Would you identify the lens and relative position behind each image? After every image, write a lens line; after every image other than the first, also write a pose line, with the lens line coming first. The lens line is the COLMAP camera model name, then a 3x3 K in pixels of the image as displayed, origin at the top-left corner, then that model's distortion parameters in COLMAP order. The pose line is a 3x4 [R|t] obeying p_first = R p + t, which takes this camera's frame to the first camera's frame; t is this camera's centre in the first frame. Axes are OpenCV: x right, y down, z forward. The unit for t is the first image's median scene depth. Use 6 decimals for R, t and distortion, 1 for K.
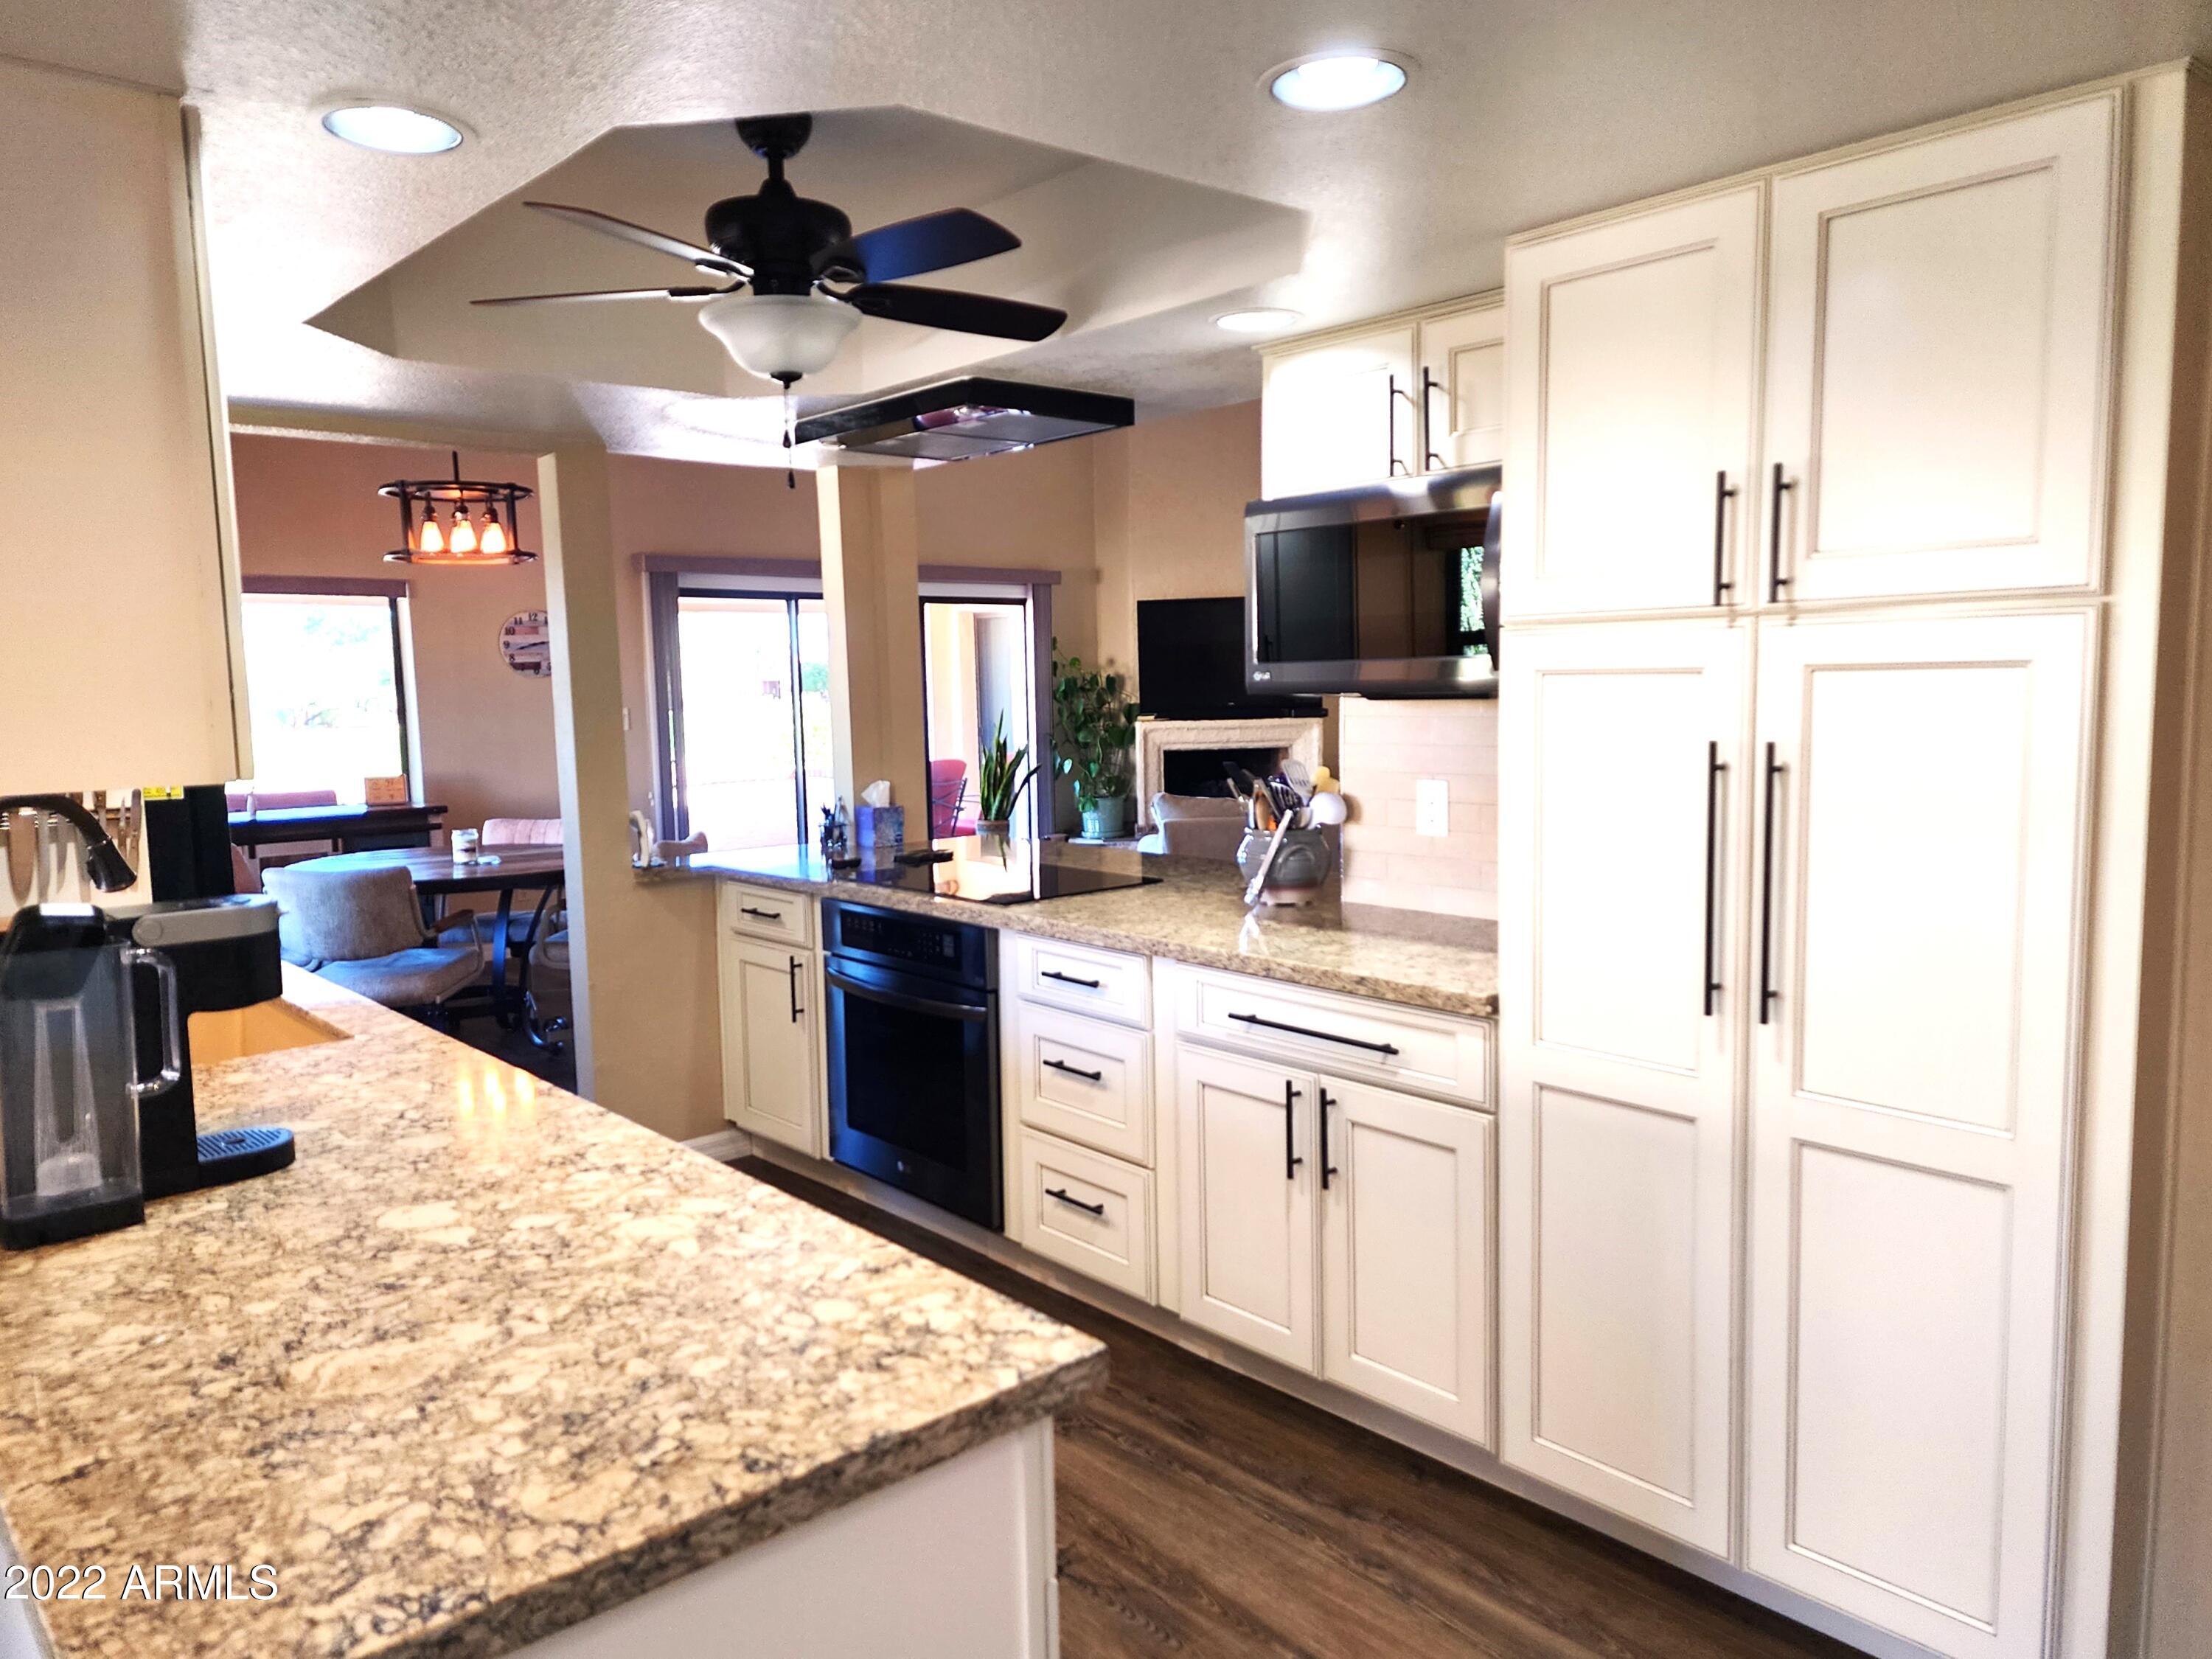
lens RADIAL K [[1512.2, 0, 1036.8], [0, 1512.2, 830.9], [0, 0, 1]] dist [0.058839, -0.017940]
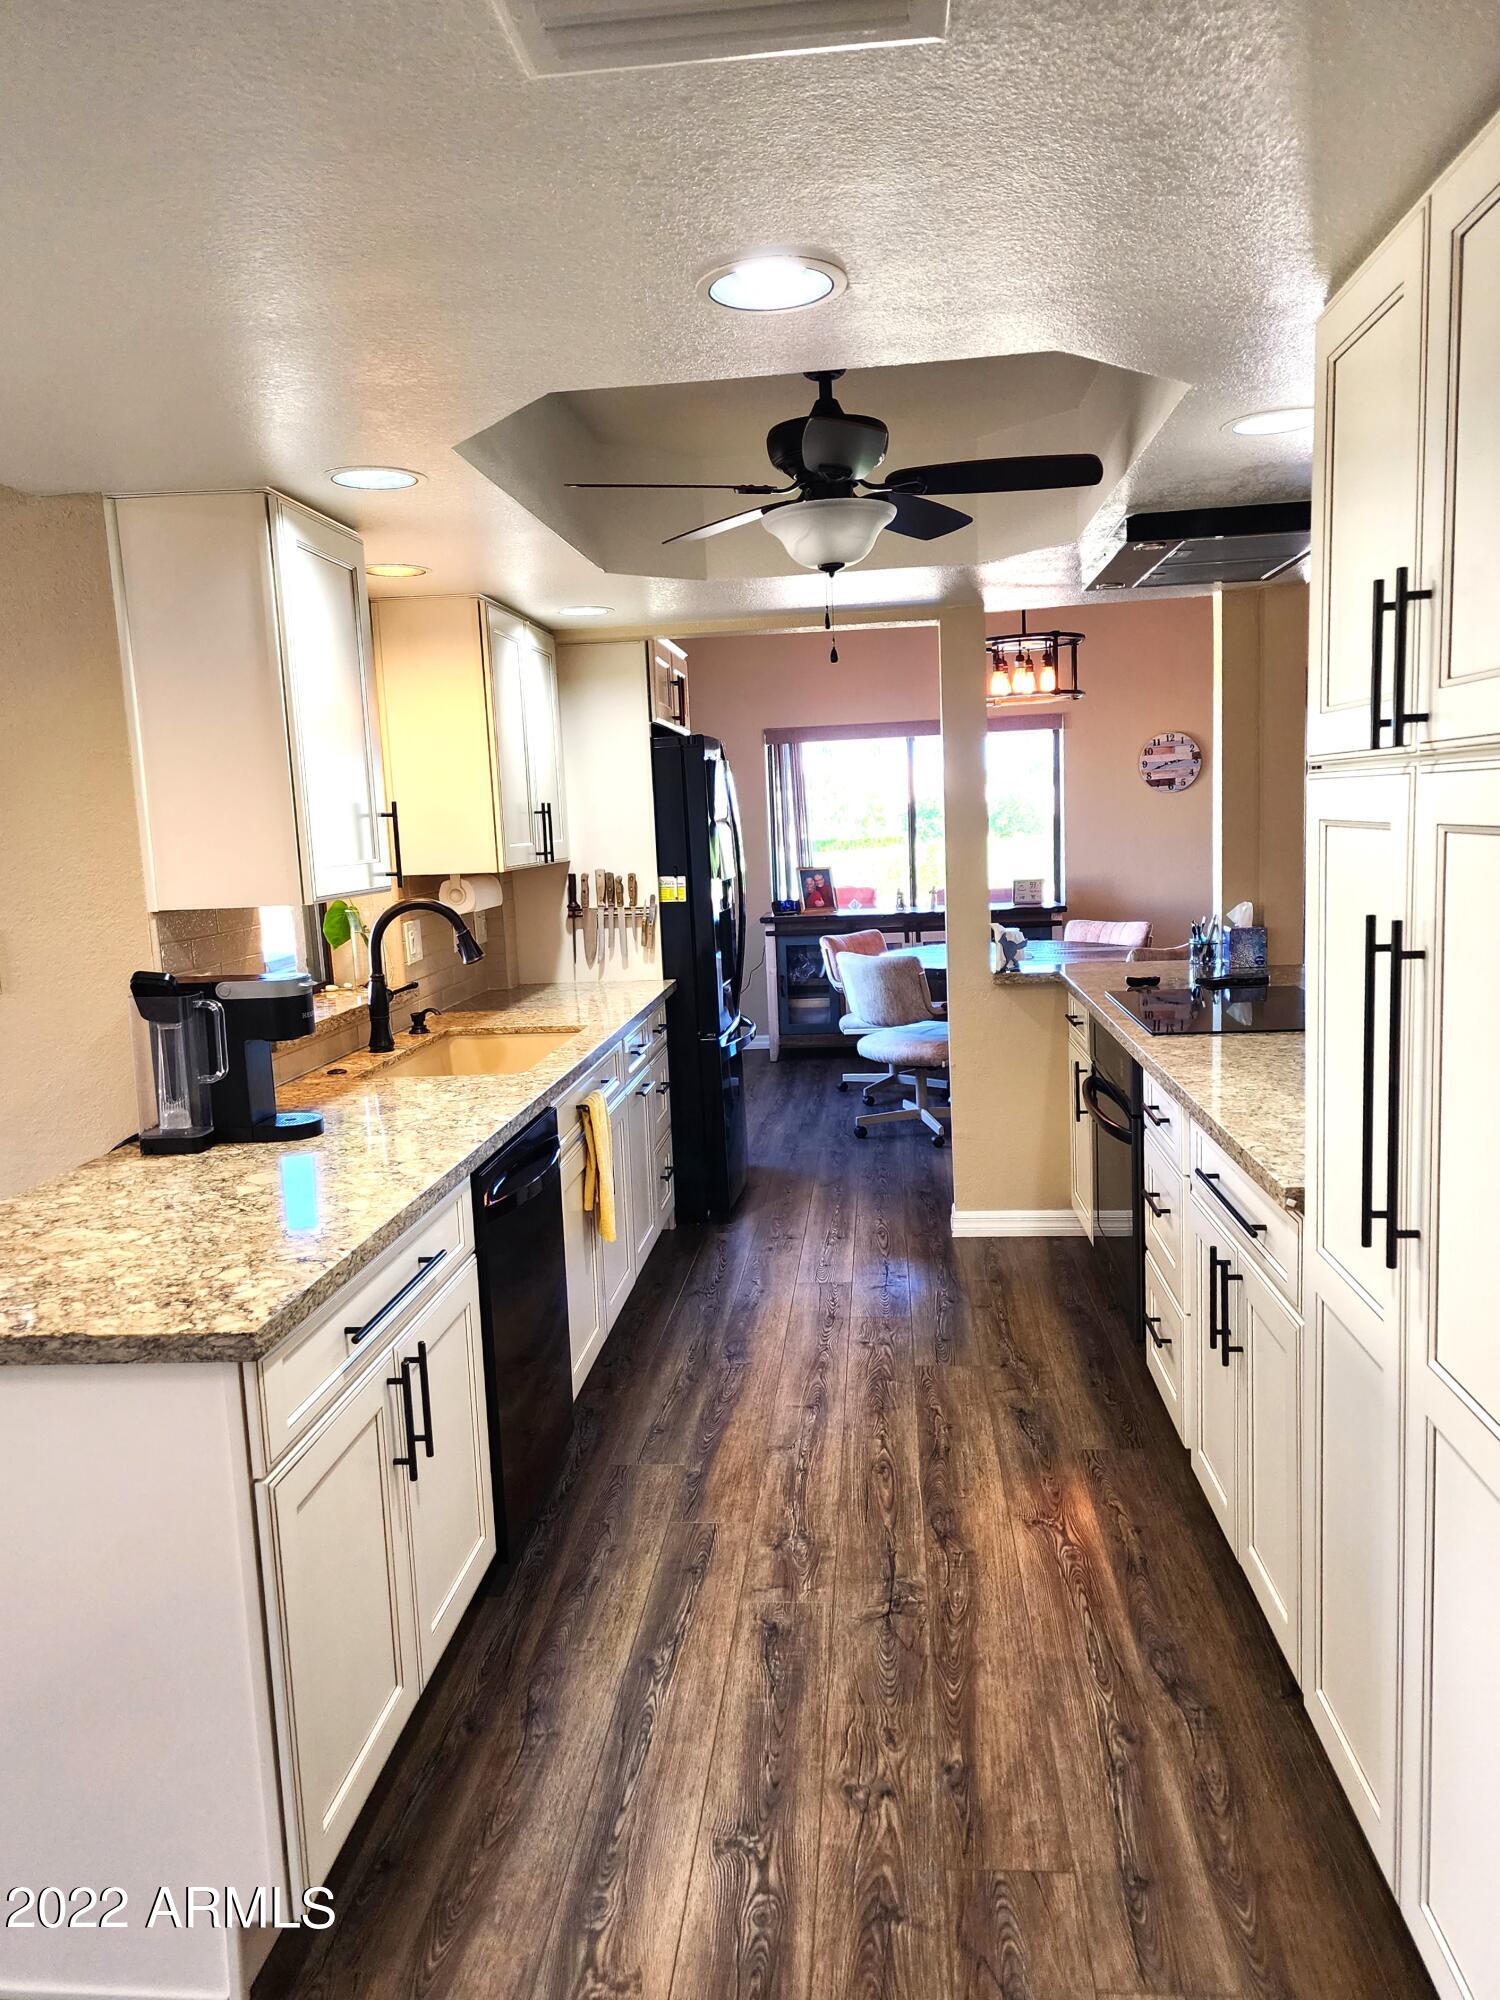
lens RADIAL K [[1367.3, 0, 715.8], [0, 1367.3, 1005.1], [0, 0, 1]] dist [0.058839, -0.017940]
pose [[0.702103, 0.089067, -0.706484, 1.110018], [-0.044899, 0.995710, 0.080909, -0.084538], [0.710659, -0.025086, 0.703089, 0.354551]]
